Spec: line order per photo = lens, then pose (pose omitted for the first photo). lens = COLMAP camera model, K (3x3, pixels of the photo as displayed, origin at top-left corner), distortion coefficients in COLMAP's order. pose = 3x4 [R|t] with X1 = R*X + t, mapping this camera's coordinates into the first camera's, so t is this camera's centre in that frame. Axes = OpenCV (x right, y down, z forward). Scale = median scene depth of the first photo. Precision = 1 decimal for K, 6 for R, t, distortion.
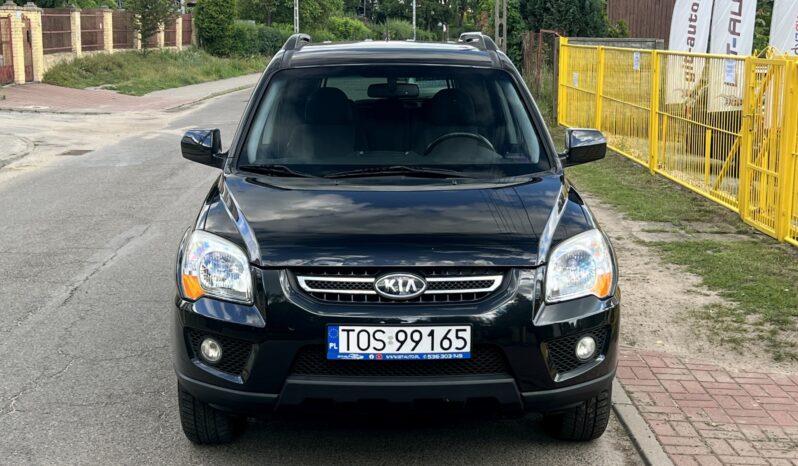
lens RADIAL K [[1102.7, 0, 399.0], [0, 1102.7, 244.9], [0, 0, 1]] dist [0.229642, -0.773144]
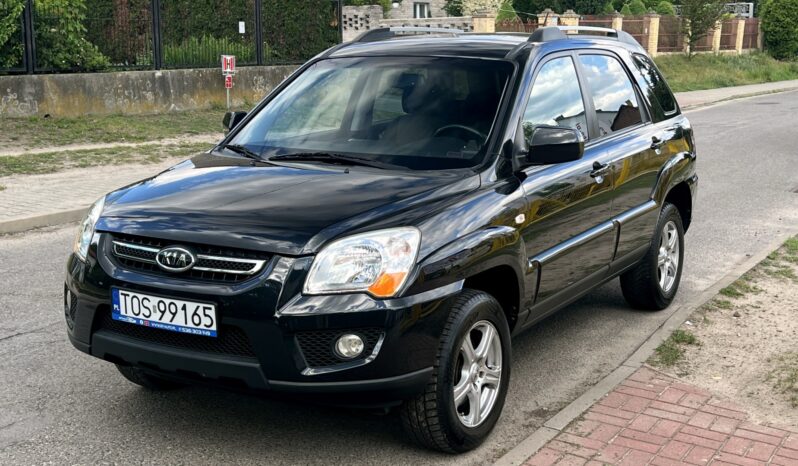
lens RADIAL K [[1050.2, 0, 410.6], [0, 1050.2, 234.2], [0, 0, 1]] dist [0.180345, -0.466274]
pose [[0.853961, 0.095670, -0.511466, 0.701512], [-0.098665, 0.994891, 0.021360, -0.029600], [0.510897, 0.032223, 0.859038, 0.253540]]
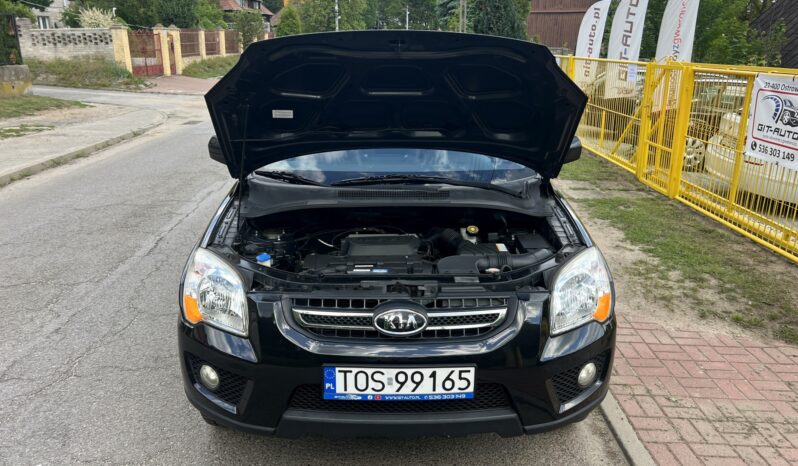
lens RADIAL K [[626.3, 0, 392.8], [0, 626.3, 233.8], [0, 0, 1]] dist [0.045217, -0.046366]
pose [[0.999964, 0.002747, -0.008085, -0.001240], [-0.001874, 0.994349, 0.106141, -0.095955], [0.008331, -0.106122, 0.994318, 0.472439]]
